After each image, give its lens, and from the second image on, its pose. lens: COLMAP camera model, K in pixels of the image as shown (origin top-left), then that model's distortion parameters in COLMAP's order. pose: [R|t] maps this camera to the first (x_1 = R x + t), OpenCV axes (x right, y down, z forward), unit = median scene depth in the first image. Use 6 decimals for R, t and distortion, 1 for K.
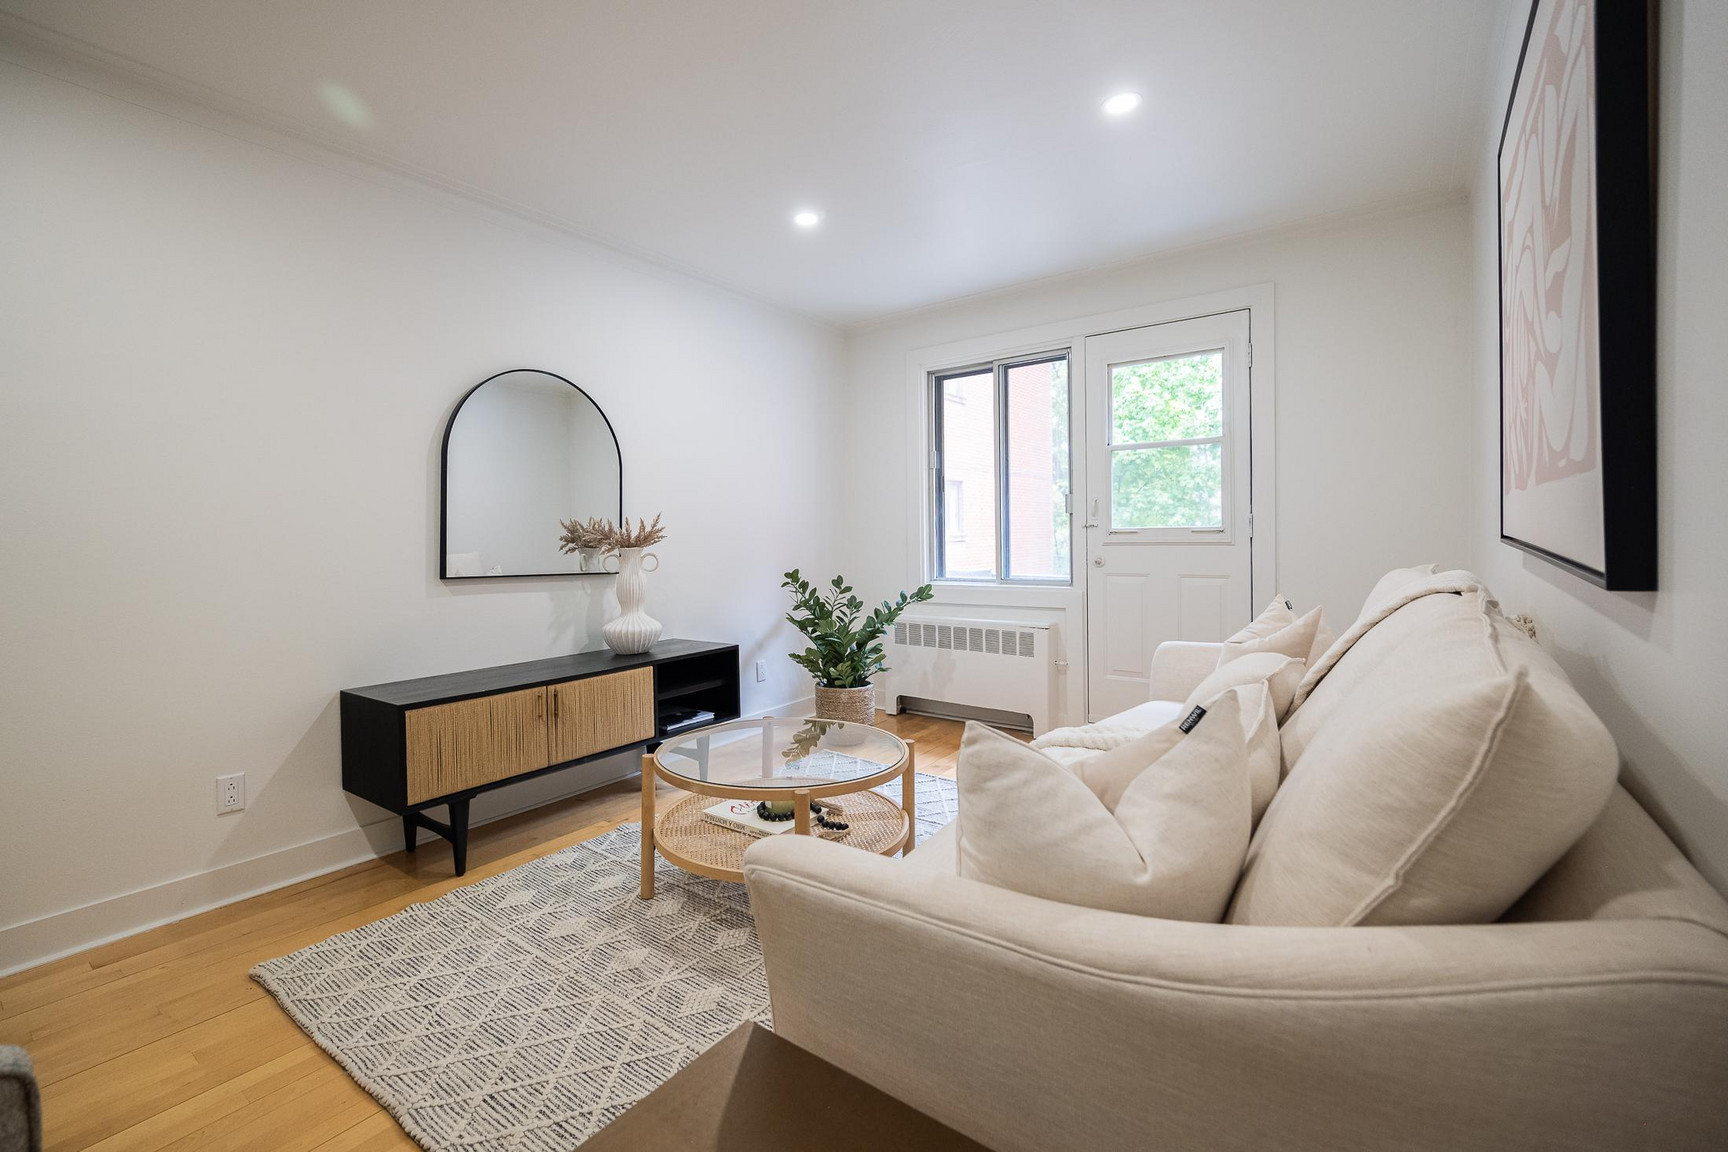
lens RADIAL K [[750.7, 0, 832.7], [0, 750.7, 541.9], [0, 0, 1]] dist [-0.001512, -0.000037]
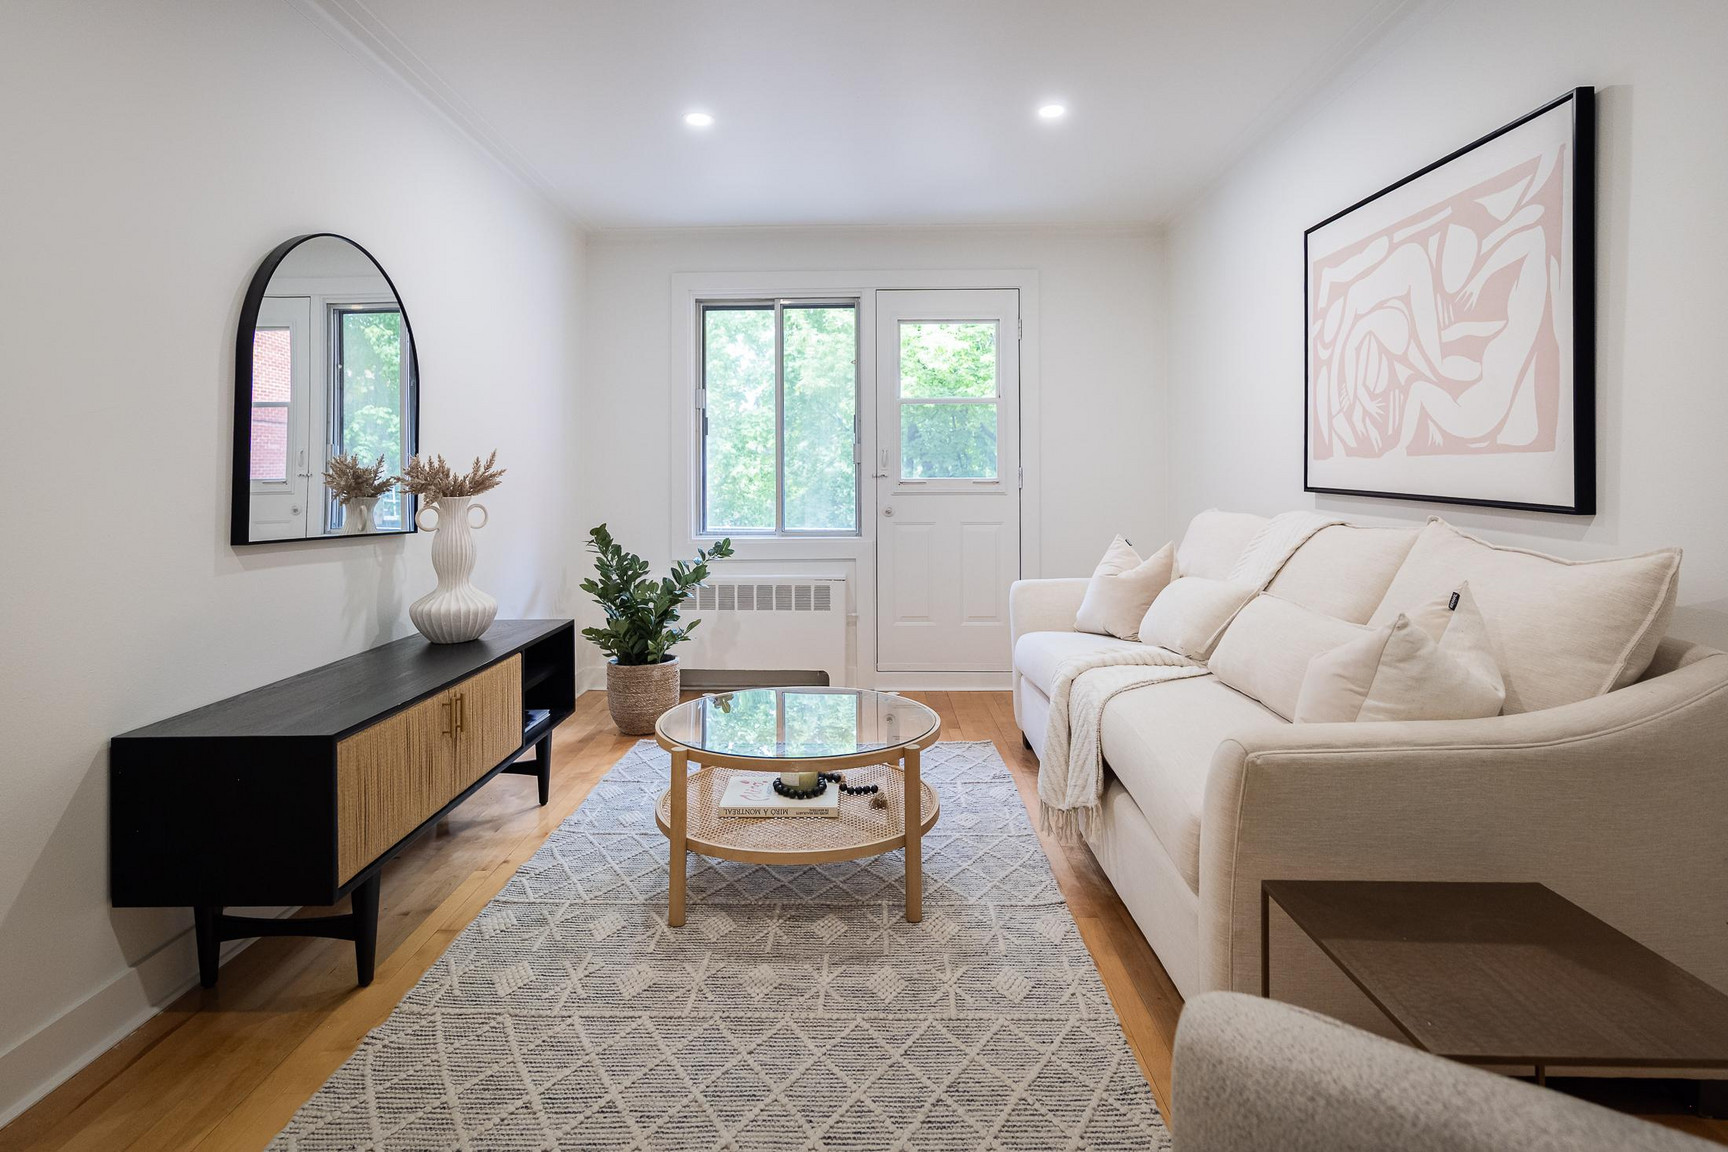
lens RADIAL K [[882.3, 0, 864.3], [0, 882.3, 472.2], [0, 0, 1]] dist [0.001783, 0.000314]
pose [[0.801123, 0.017966, 0.598229, -0.439575], [-0.003147, 0.999662, -0.025807, 0.004805], [-0.598491, 0.018792, 0.800909, 0.067738]]
